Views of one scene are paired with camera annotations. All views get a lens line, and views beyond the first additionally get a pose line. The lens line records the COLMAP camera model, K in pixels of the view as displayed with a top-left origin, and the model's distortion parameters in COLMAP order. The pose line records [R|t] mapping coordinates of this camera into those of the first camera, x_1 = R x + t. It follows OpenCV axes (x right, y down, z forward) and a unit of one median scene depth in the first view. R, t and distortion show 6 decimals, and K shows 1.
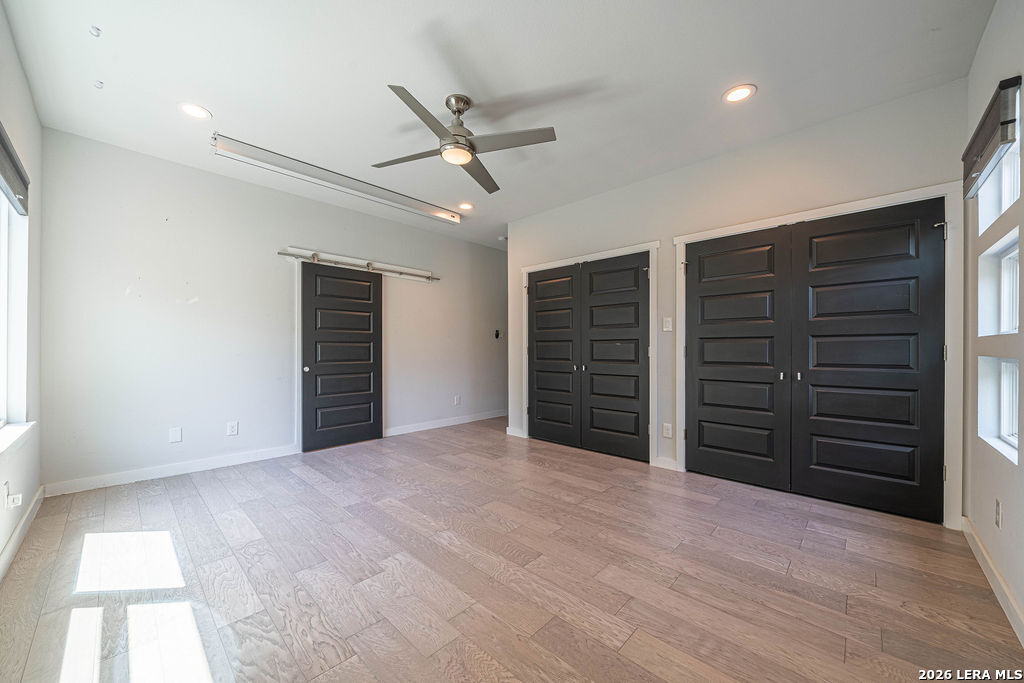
lens RADIAL K [[382.2, 0, 511.7], [0, 382.2, 348.0], [0, 0, 1]] dist [0.000411, 0.000073]
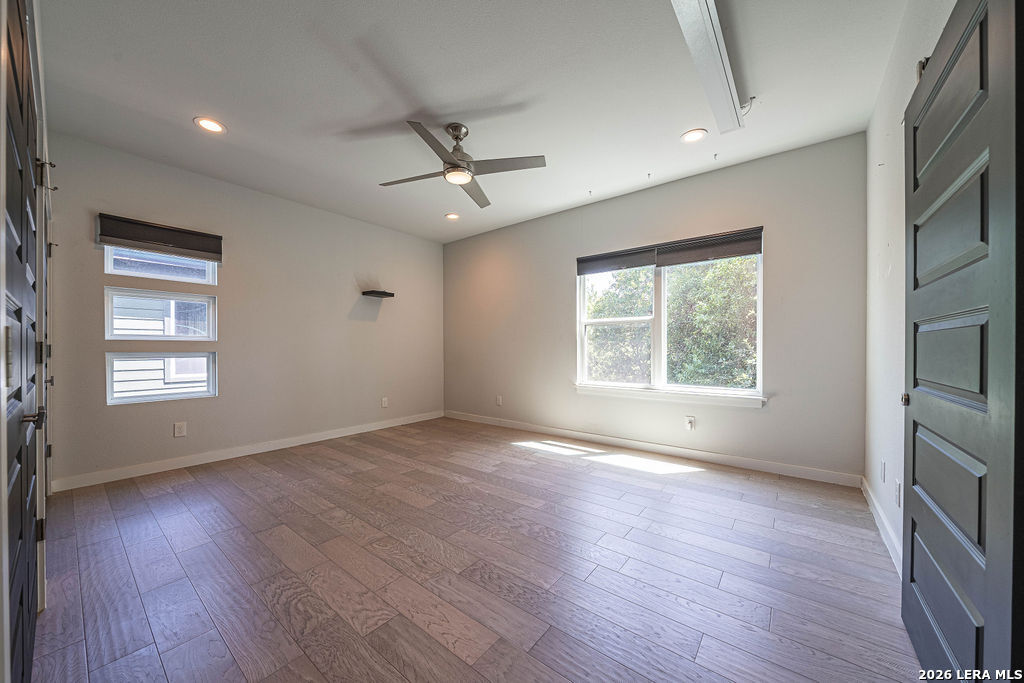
lens RADIAL K [[353.7, 0, 516.6], [0, 353.7, 351.0], [0, 0, 1]] dist [-0.005007, 0.000186]
pose [[-0.994209, 0.003456, -0.107404, -0.231433], [0.002801, 0.999977, 0.006252, 0.008006], [0.107423, 0.005915, -0.994196, 2.372666]]
